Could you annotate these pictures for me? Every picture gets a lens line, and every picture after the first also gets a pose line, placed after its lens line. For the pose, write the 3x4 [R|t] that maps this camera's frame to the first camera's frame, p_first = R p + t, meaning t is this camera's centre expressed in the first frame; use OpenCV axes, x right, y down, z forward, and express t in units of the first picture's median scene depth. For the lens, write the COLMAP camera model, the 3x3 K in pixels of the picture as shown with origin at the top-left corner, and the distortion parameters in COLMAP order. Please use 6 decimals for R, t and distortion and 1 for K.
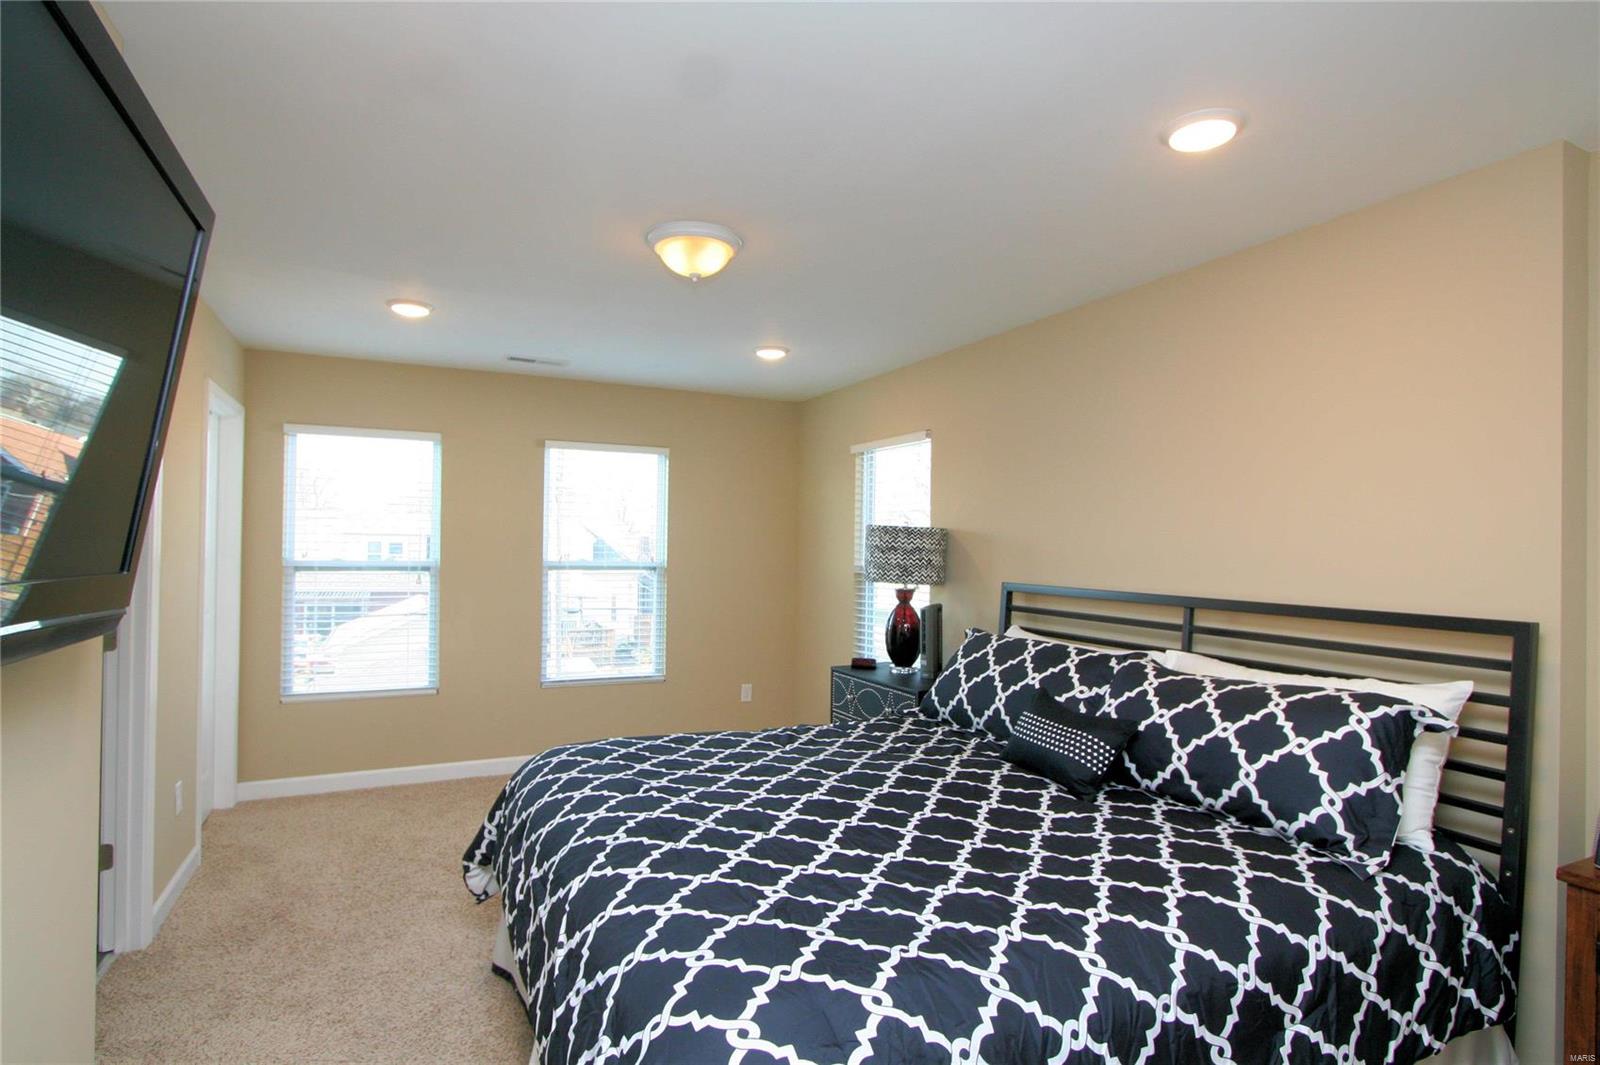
lens RADIAL K [[817.8, 0, 794.4], [0, 817.8, 538.3], [0, 0, 1]] dist [-0.018680, 0.001382]
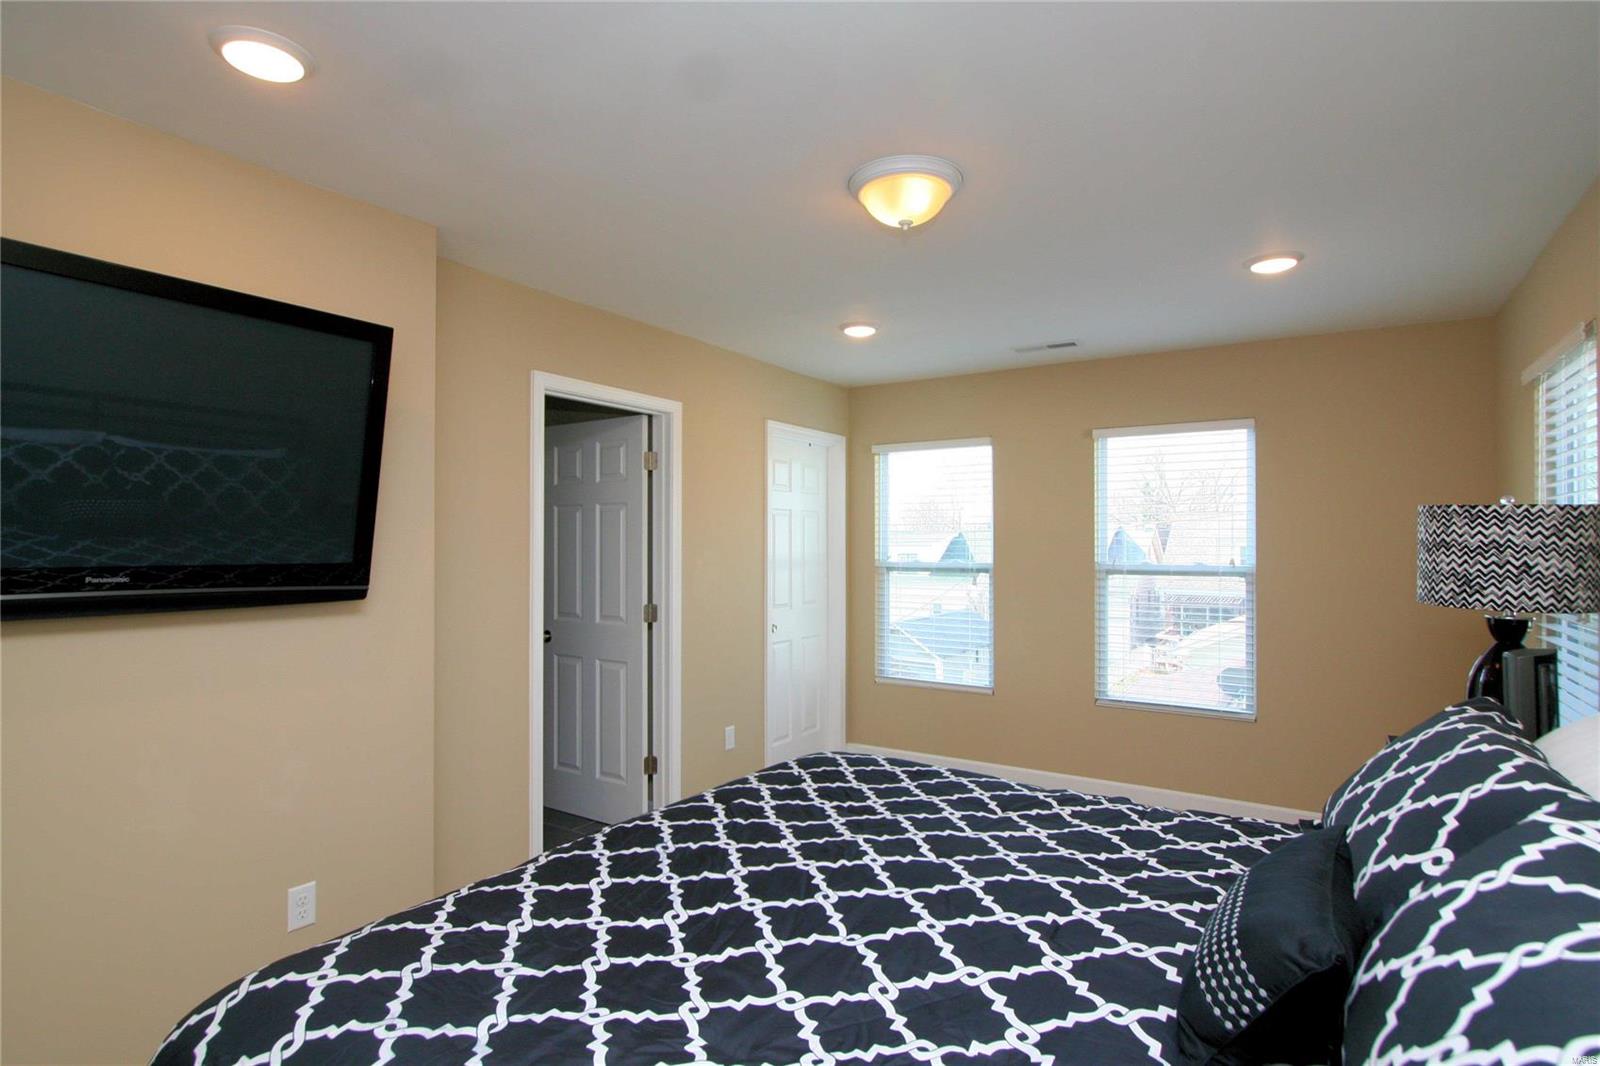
lens RADIAL K [[817.8, 0, 794.4], [0, 817.8, 538.8], [0, 0, 1]] dist [-0.018680, 0.001382]
pose [[0.529275, -0.018028, -0.848259, 0.482595], [0.012732, 0.999830, -0.013305, 0.013708], [0.848355, -0.003758, 0.529415, 0.419959]]
